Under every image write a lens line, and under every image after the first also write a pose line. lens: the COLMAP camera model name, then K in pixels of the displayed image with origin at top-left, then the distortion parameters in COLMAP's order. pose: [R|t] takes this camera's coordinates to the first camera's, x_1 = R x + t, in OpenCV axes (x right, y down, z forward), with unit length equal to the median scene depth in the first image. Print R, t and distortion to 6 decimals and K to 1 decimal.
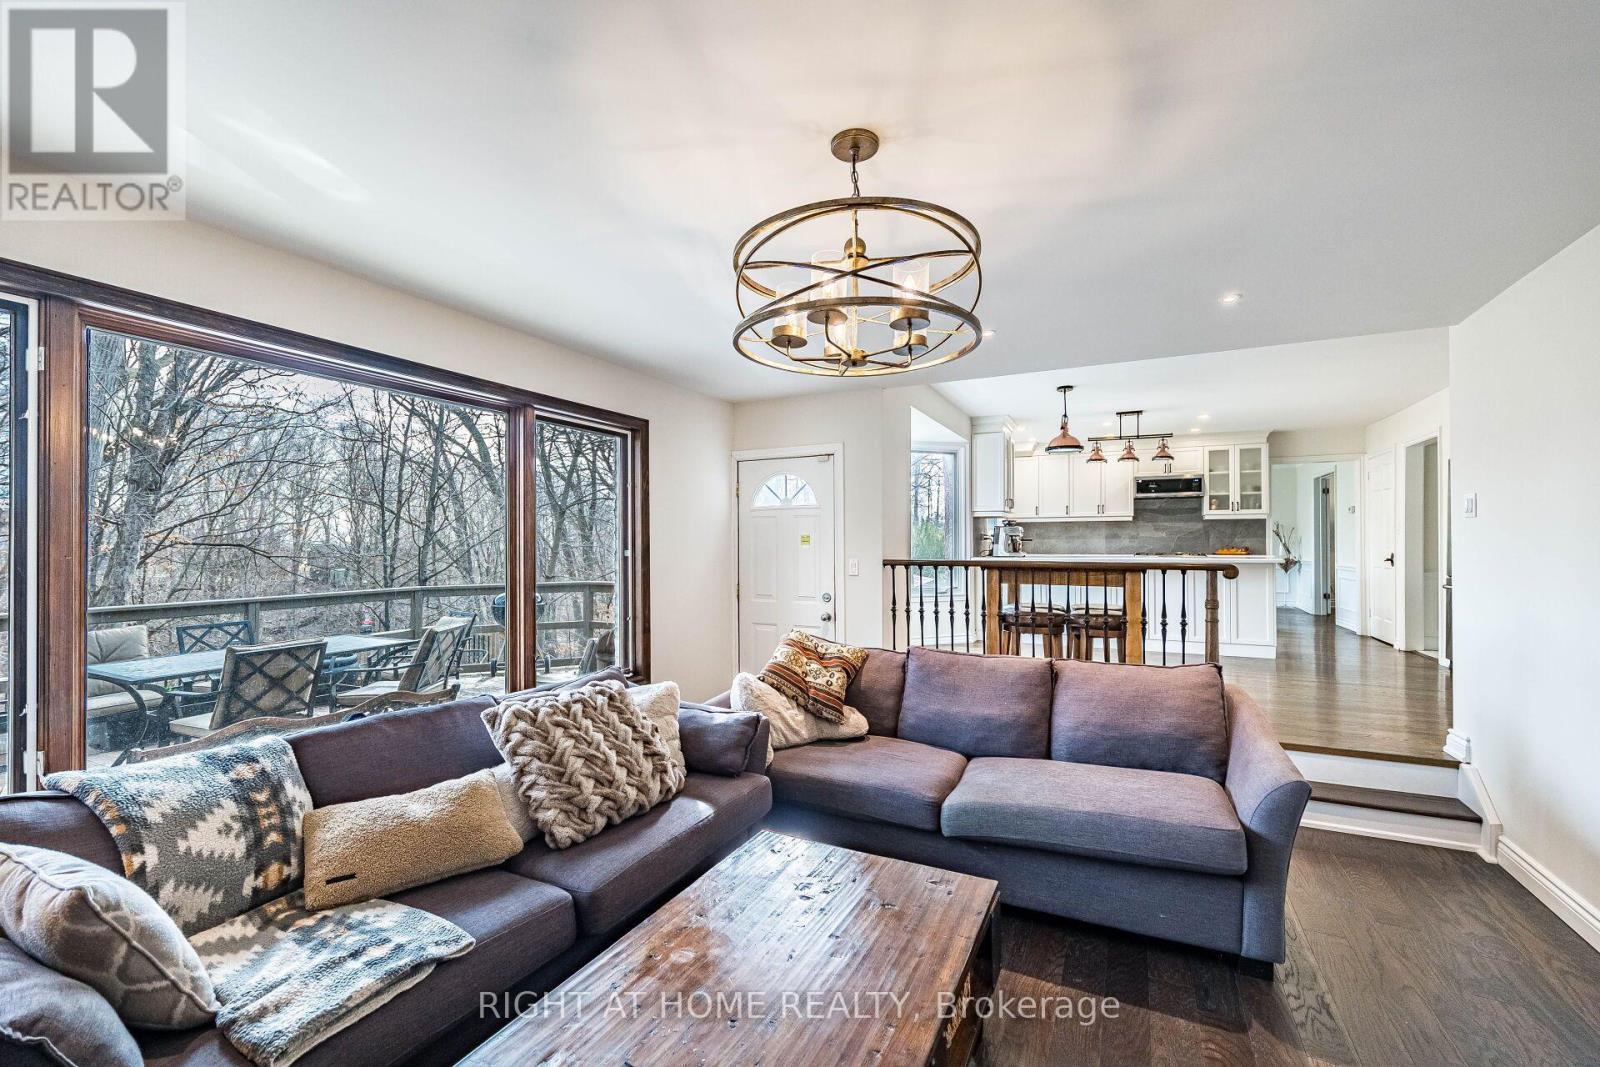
lens RADIAL K [[663.8, 0, 794.4], [0, 663.8, 543.2], [0, 0, 1]] dist [0.000382, 0.000812]
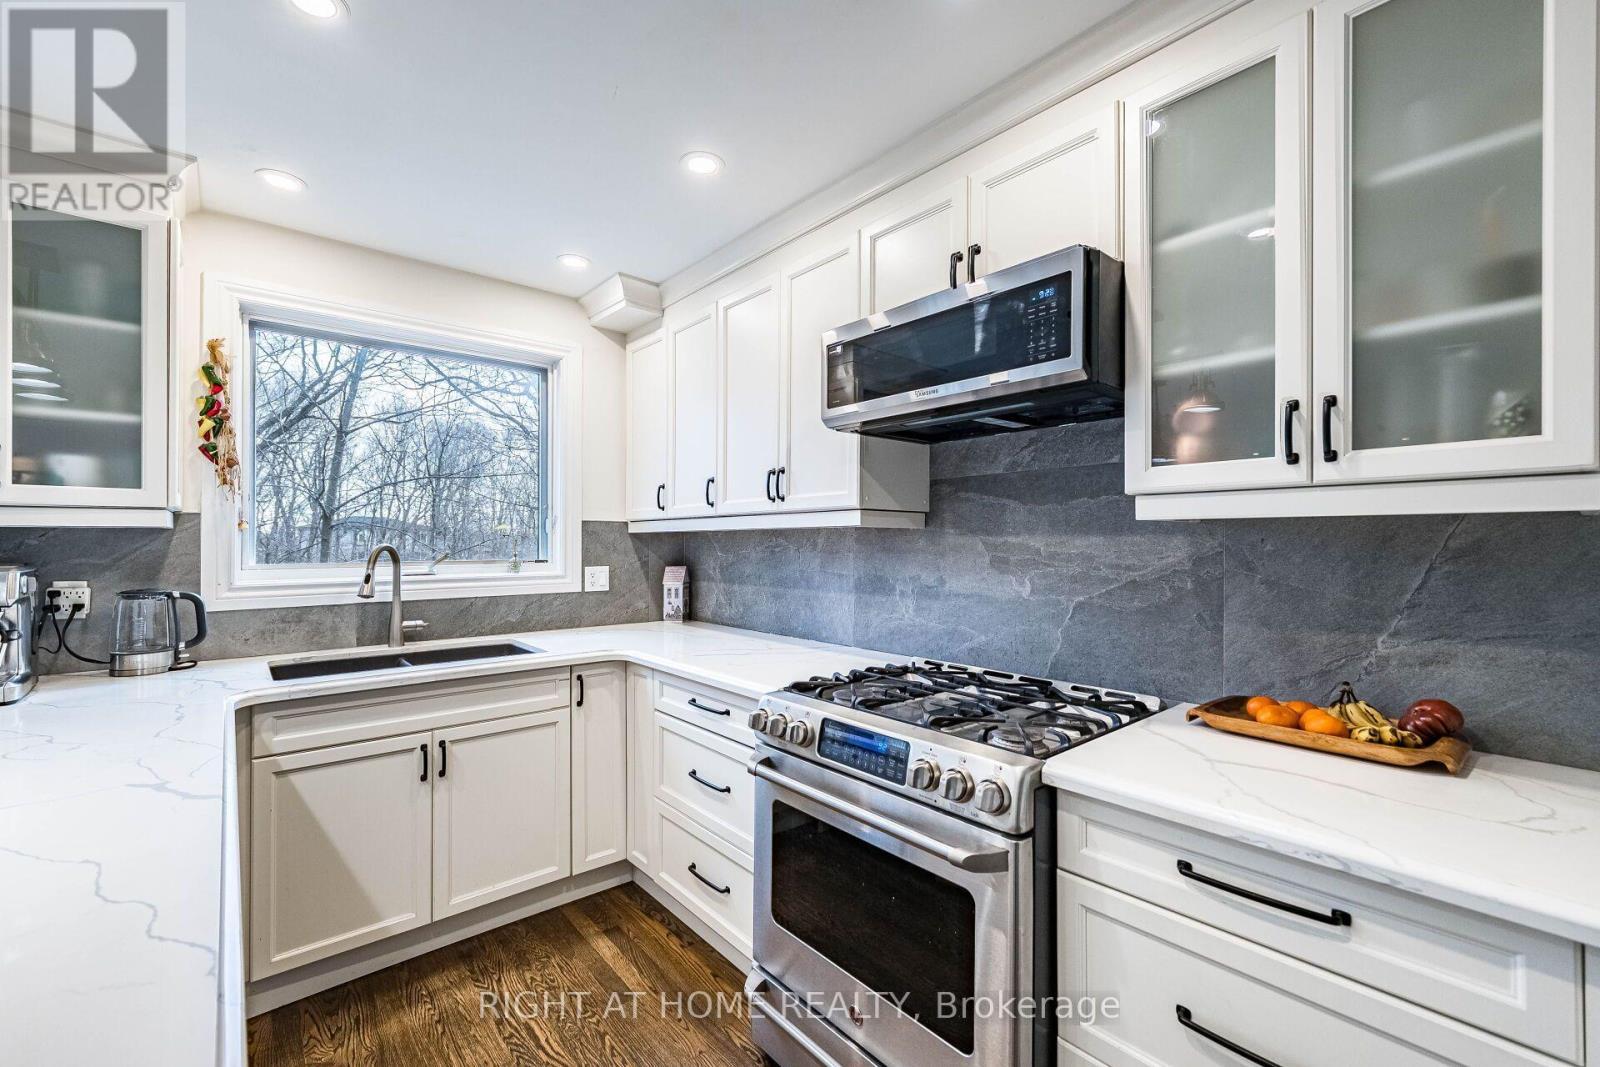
lens RADIAL K [[663.8, 0, 795.6], [0, 663.8, 542.6], [0, 0, 1]] dist [0.000382, 0.000812]
pose [[0.920314, 0.001801, -0.391176, 0.604335], [-0.000693, 0.999995, 0.002975, -0.030777], [0.391179, -0.002467, 0.920311, 0.806583]]
